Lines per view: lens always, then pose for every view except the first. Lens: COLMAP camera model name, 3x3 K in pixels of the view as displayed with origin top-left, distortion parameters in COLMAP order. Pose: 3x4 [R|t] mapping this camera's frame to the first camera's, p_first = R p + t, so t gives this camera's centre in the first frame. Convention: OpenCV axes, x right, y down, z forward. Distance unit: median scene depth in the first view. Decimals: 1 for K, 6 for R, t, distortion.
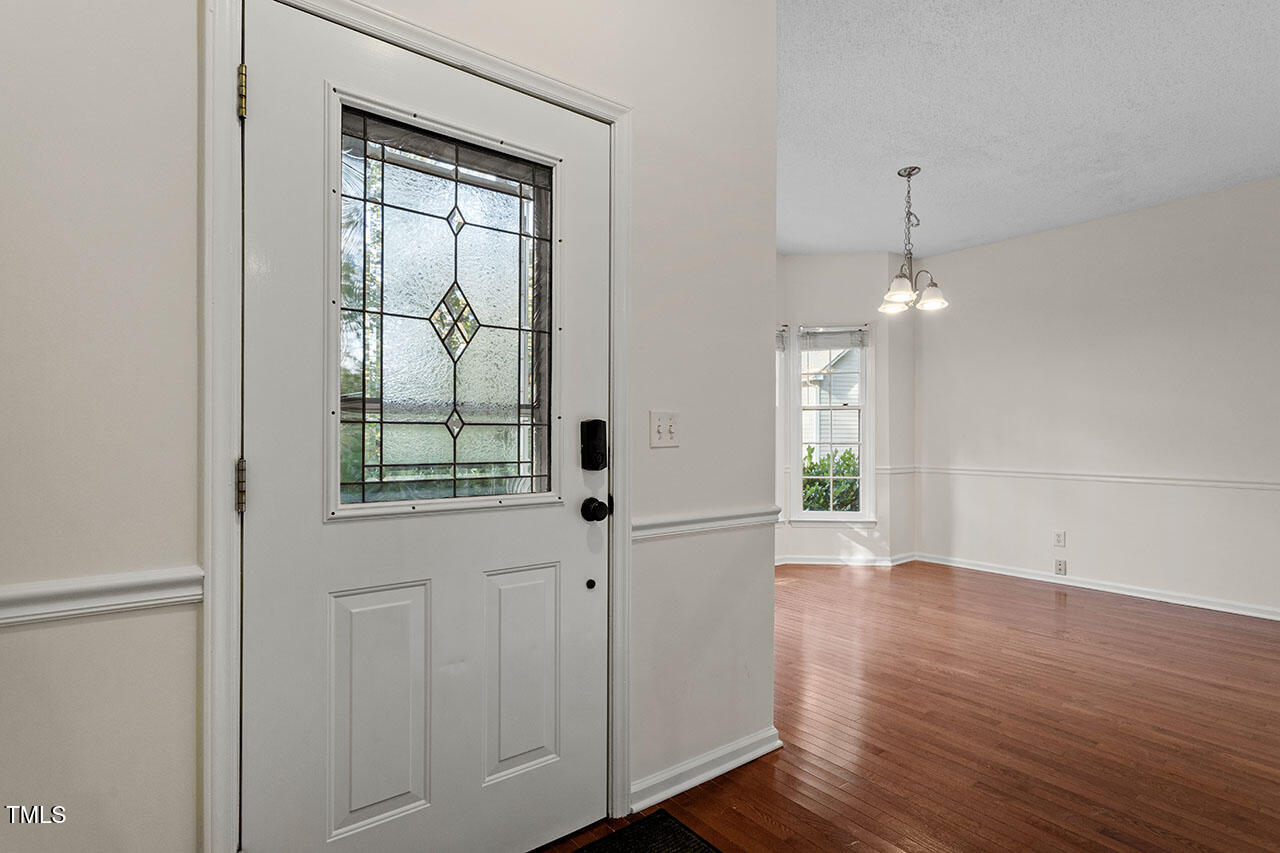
lens RADIAL K [[620.3, 0, 633.5], [0, 620.3, 430.1], [0, 0, 1]] dist [-0.012421, -0.002390]
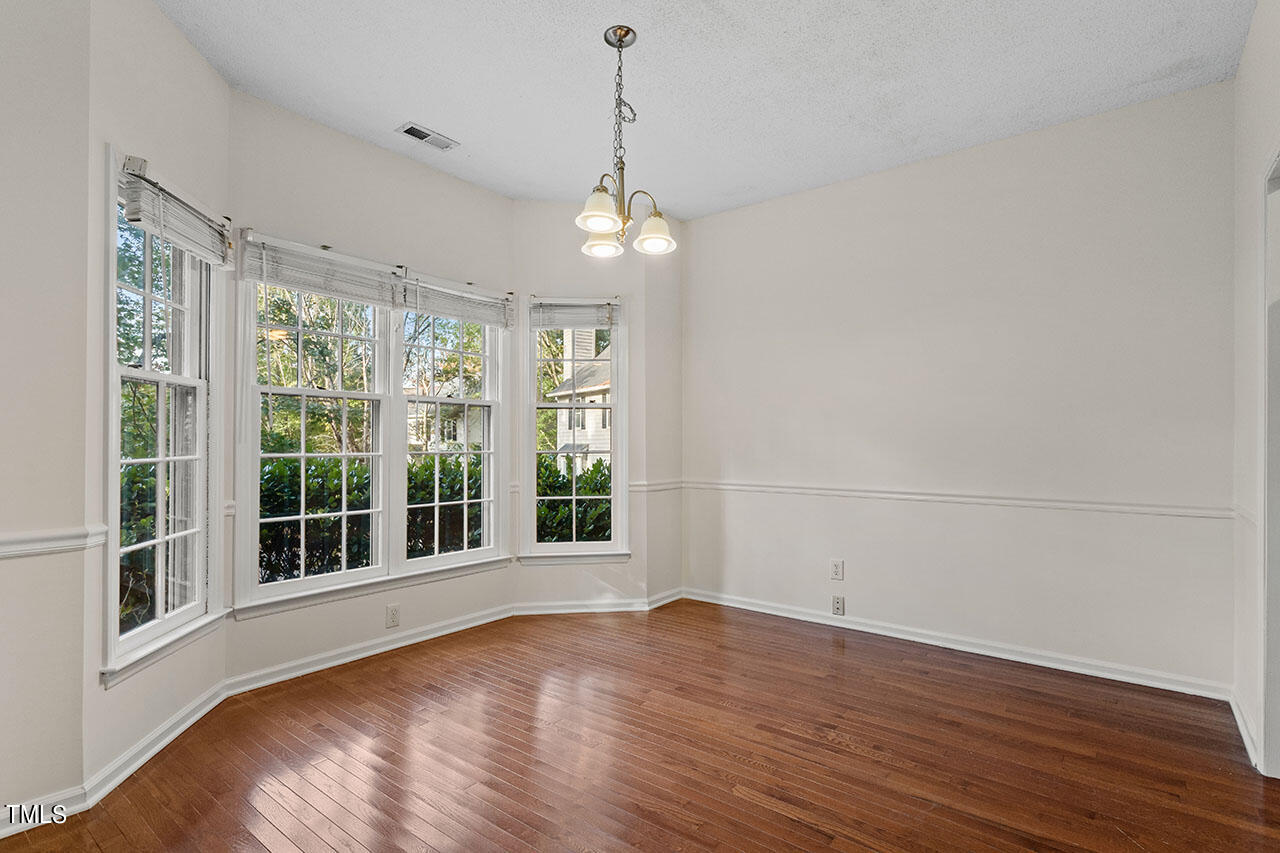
lens RADIAL K [[620.3, 0, 643.8], [0, 620.3, 429.9], [0, 0, 1]] dist [-0.012421, -0.002390]
pose [[0.963462, 0.005992, 0.267778, 0.241213], [-0.003252, 0.999938, -0.010676, 0.001989], [-0.267825, 0.009415, 0.963422, 0.298860]]
